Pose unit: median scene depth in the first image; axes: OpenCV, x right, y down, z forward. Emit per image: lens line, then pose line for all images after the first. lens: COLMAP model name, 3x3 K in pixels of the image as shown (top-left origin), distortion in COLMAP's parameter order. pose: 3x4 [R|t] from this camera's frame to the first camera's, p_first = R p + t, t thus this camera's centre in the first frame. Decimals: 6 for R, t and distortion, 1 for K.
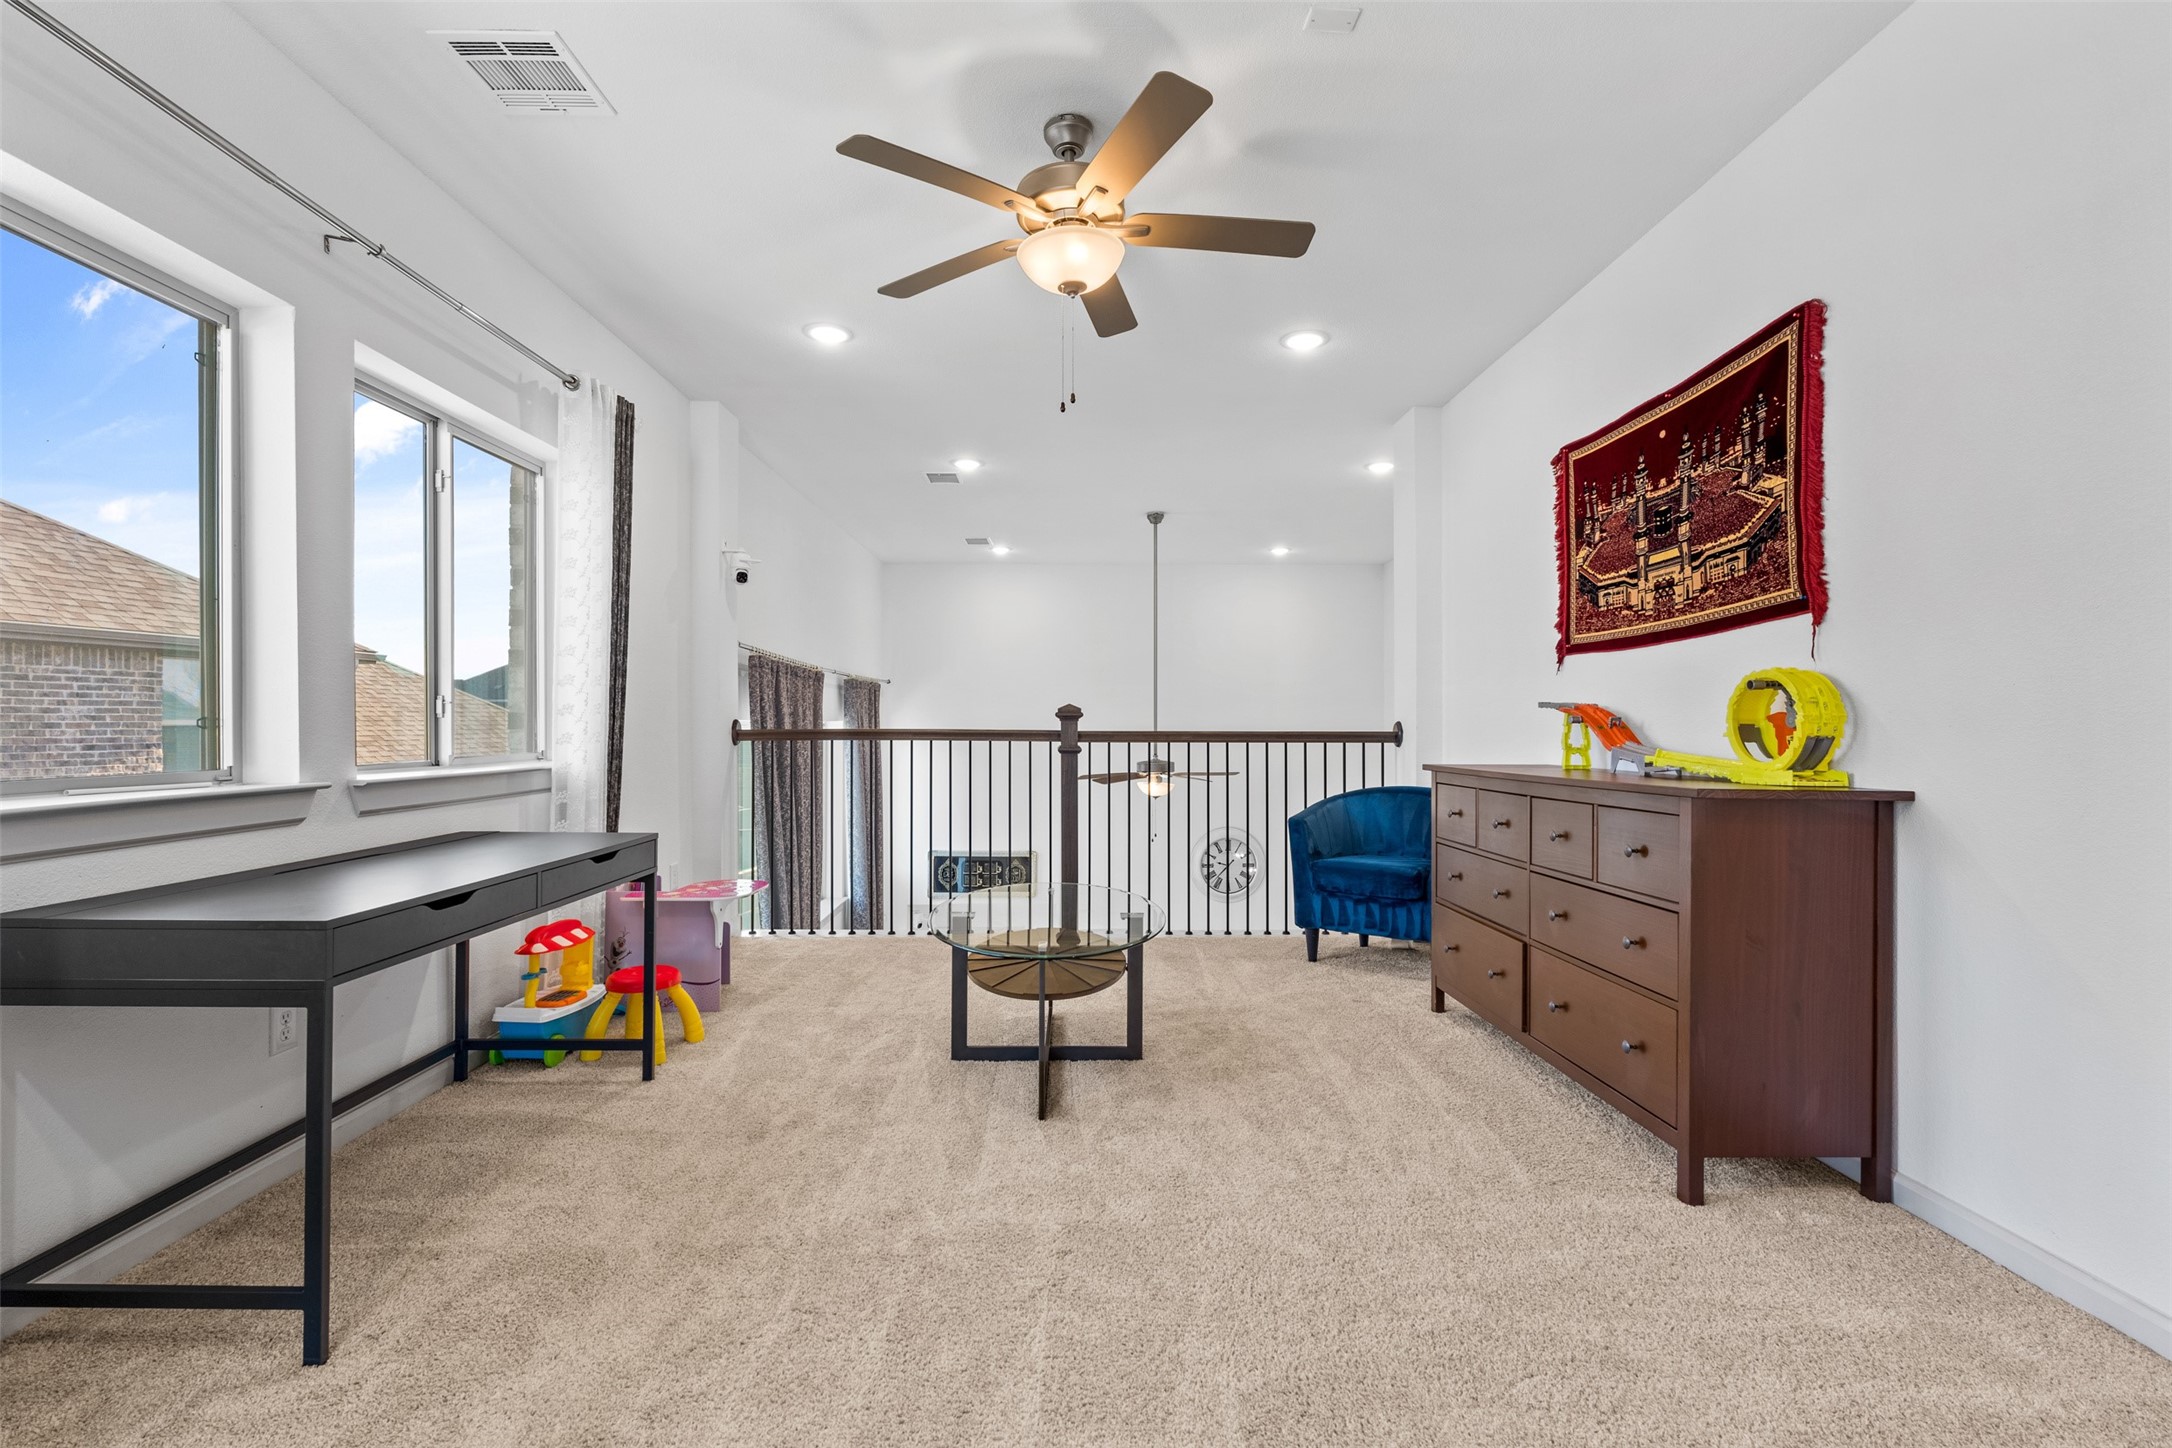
lens RADIAL K [[957.4, 0, 1086.0], [0, 957.4, 724.0], [0, 0, 1]] dist [-0.002463, 0.000259]
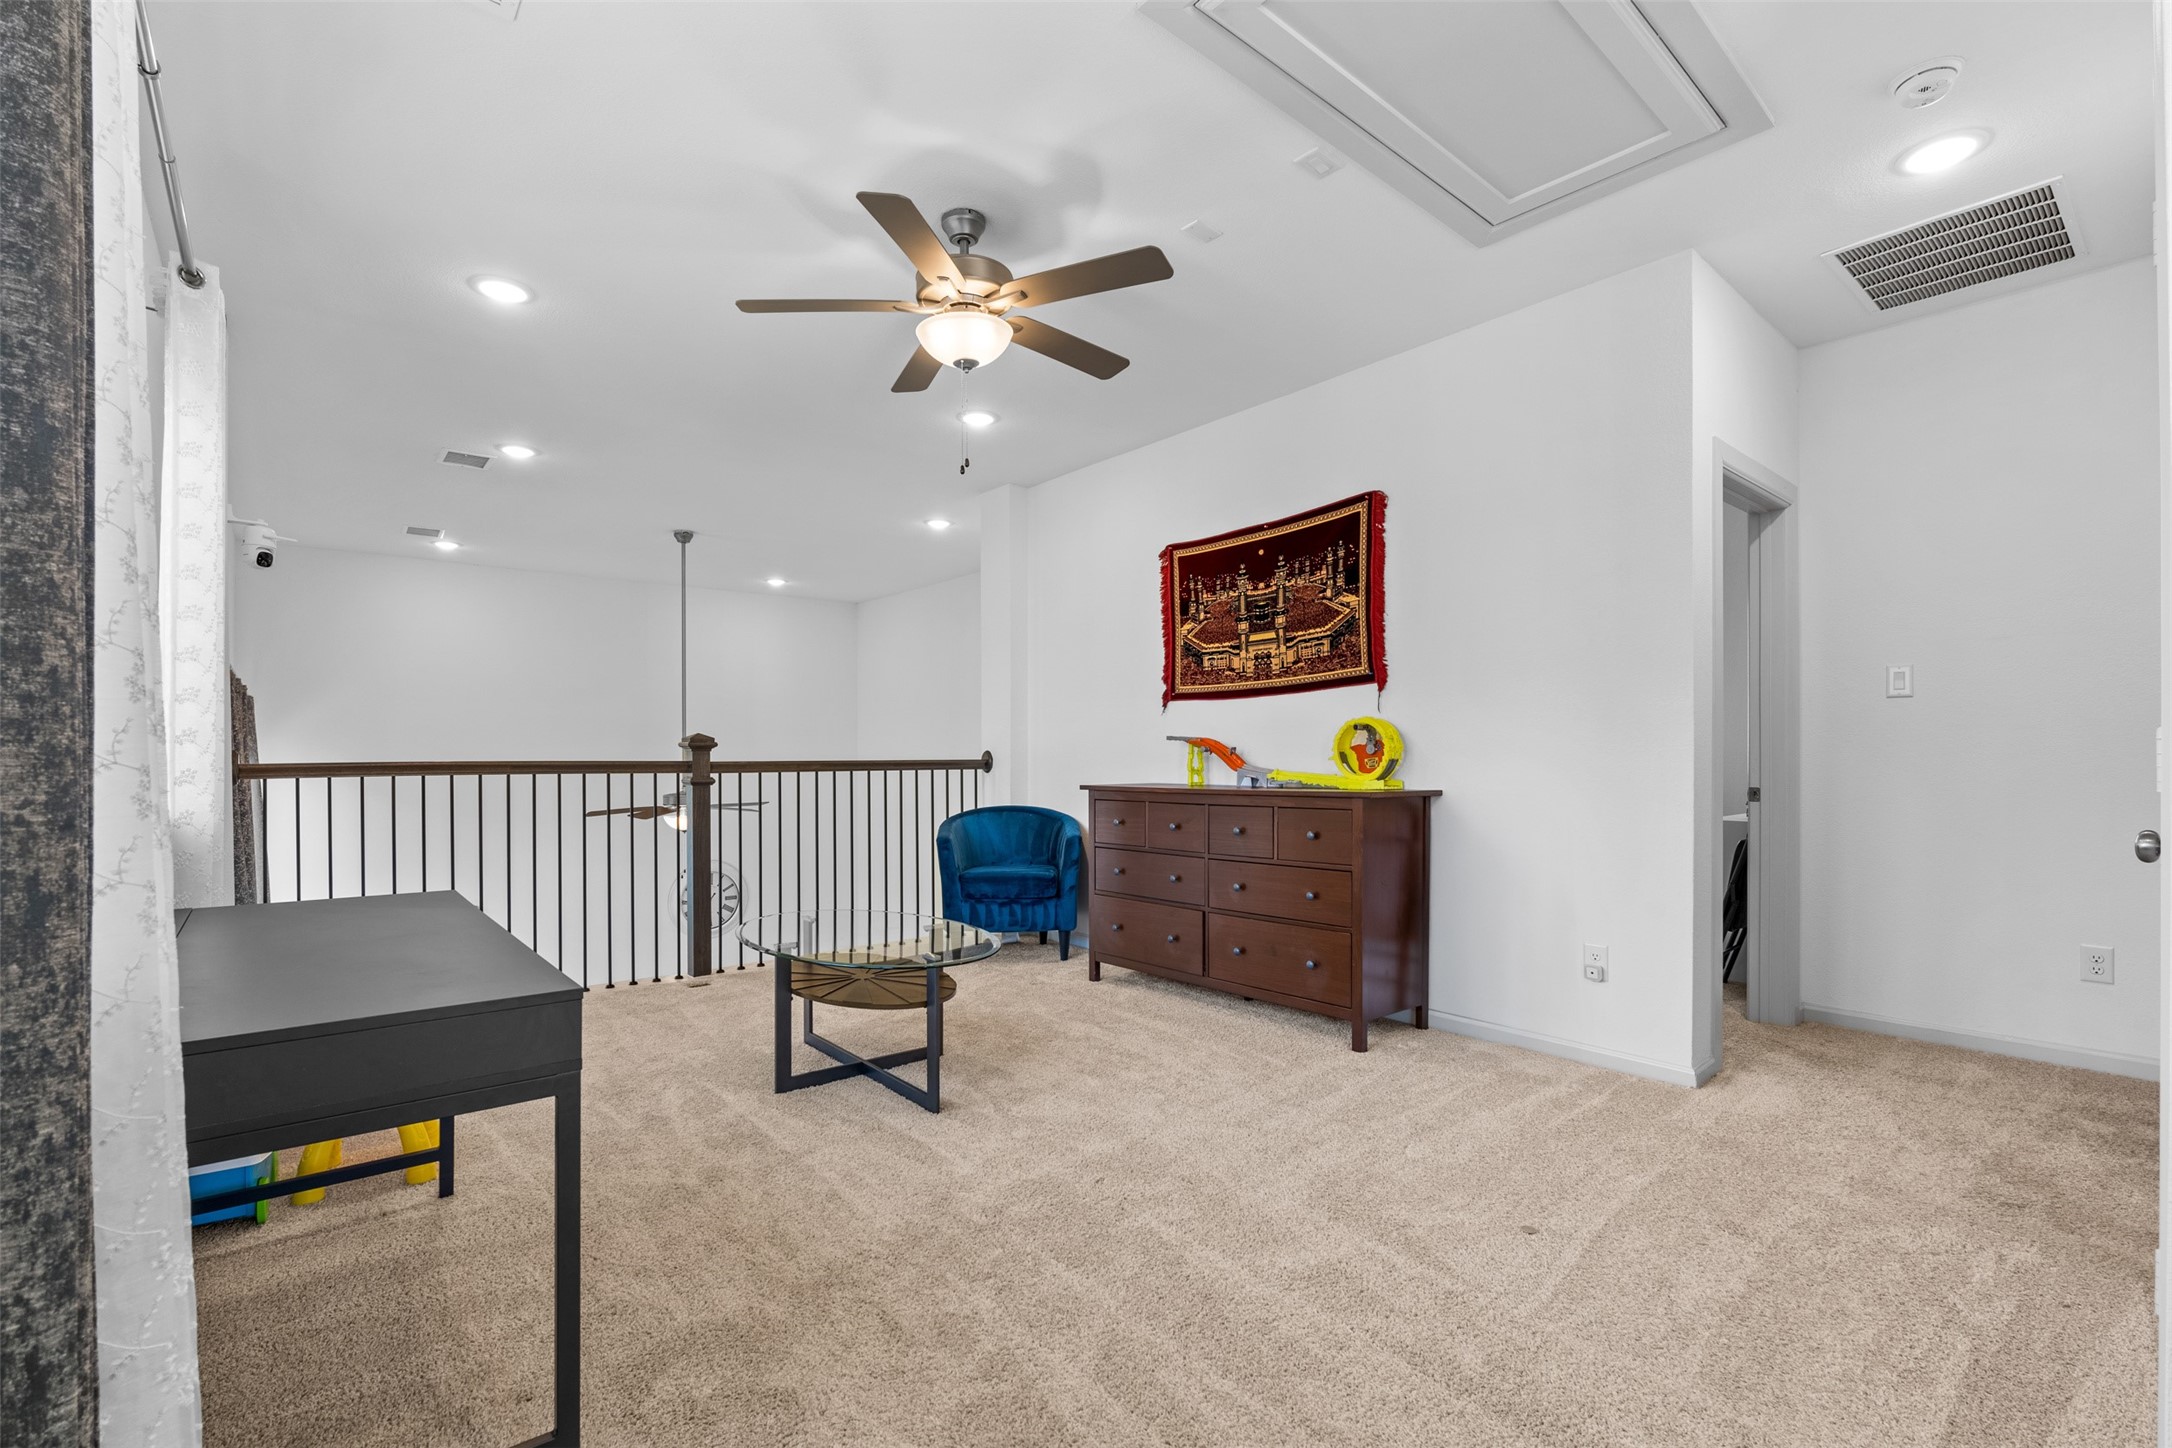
lens RADIAL K [[962.1, 0, 1076.9], [0, 962.1, 761.1], [0, 0, 1]] dist [-0.000793, 0.000112]
pose [[0.781749, -0.009711, 0.623518, -0.530875], [0.004591, 0.999941, 0.009818, -0.001663], [-0.623577, -0.004812, 0.781747, 0.031134]]
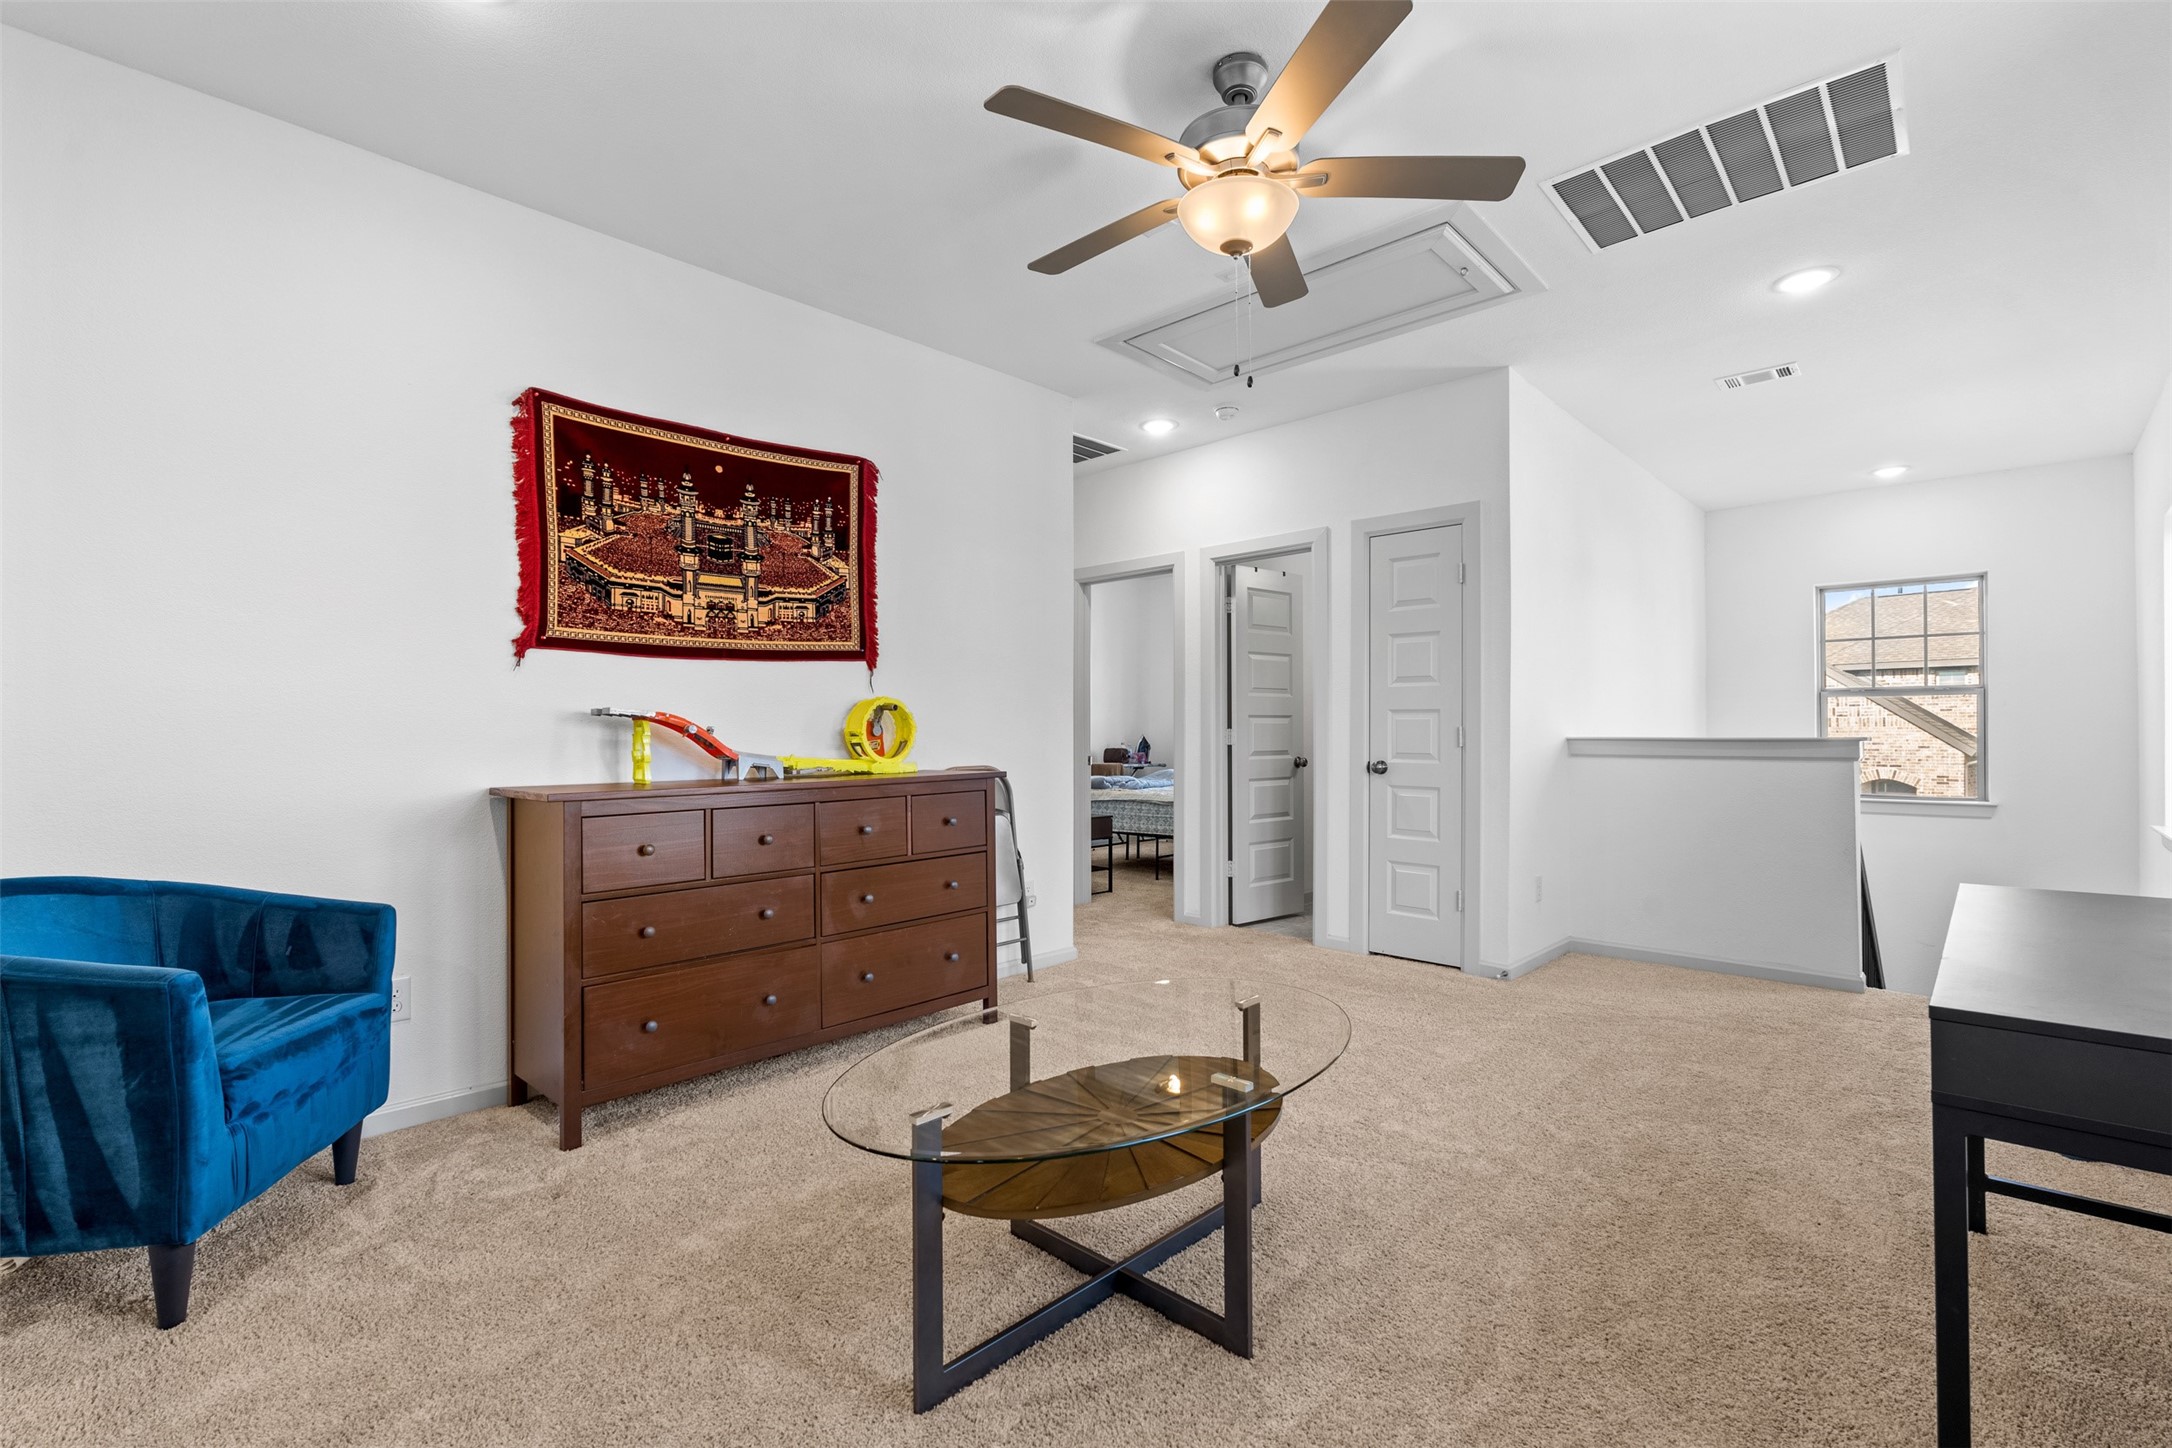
lens RADIAL K [[957.4, 0, 1086.0], [0, 957.4, 724.0], [0, 0, 1]] dist [-0.002463, 0.000259]
pose [[-0.710116, 0.000936, 0.704084, -0.469327], [-0.002668, 0.999988, -0.004020, -0.007557], [-0.704079, -0.004733, -0.710106, 1.485965]]
